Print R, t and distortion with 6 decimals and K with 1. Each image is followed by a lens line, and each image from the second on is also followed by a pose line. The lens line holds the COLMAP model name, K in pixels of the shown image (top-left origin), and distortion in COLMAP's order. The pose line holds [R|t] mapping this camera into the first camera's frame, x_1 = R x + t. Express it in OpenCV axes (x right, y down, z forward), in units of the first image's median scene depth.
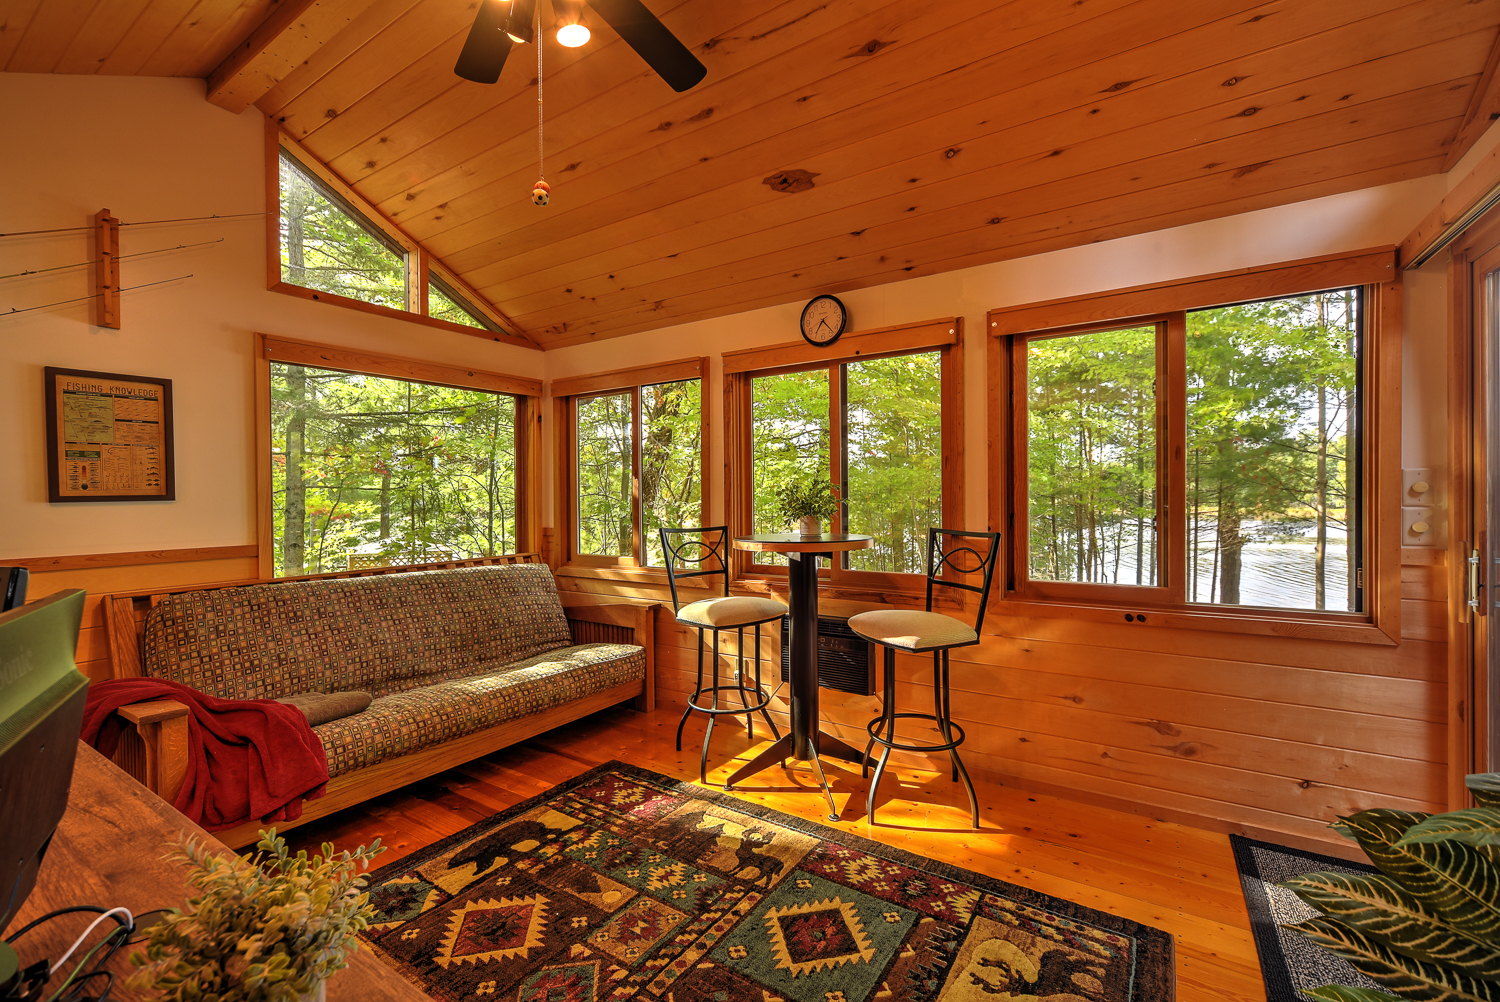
lens RADIAL K [[635.7, 0, 755.3], [0, 635.7, 499.8], [0, 0, 1]] dist [-0.000231, 0.000130]
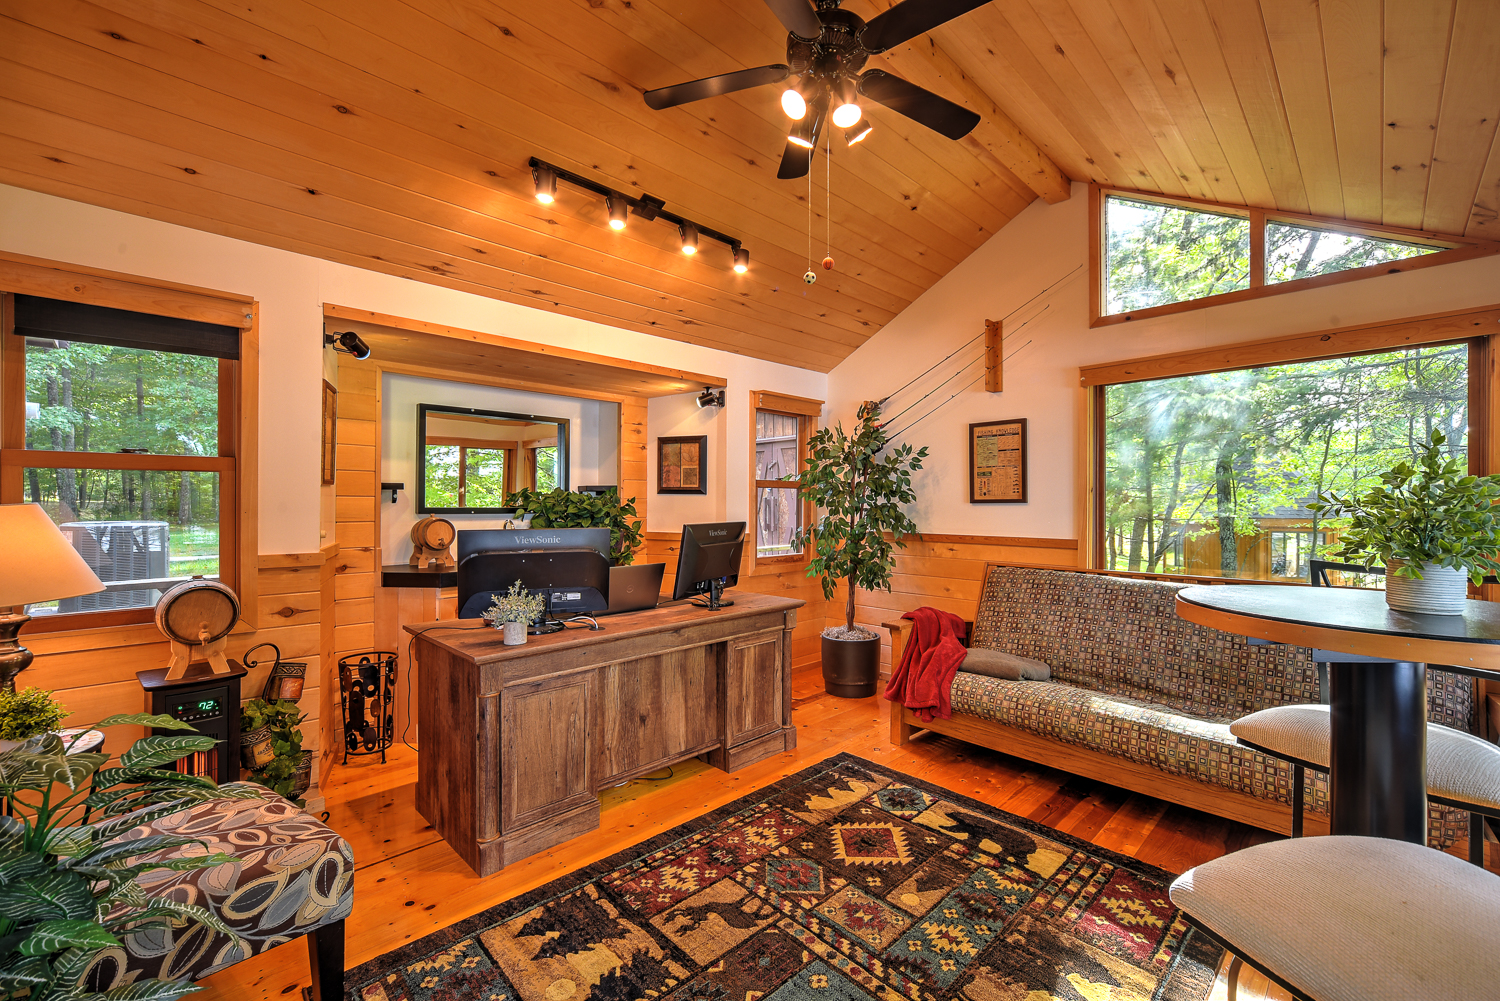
lens RADIAL K [[630.0, 0, 757.6], [0, 630.0, 498.6], [0, 0, 1]] dist [-0.000958, 0.000342]
pose [[-0.218375, 0.001374, -0.975864, 0.663606], [-0.011097, 0.999931, 0.003891, -0.008509], [0.975802, 0.011679, -0.218345, 0.810638]]
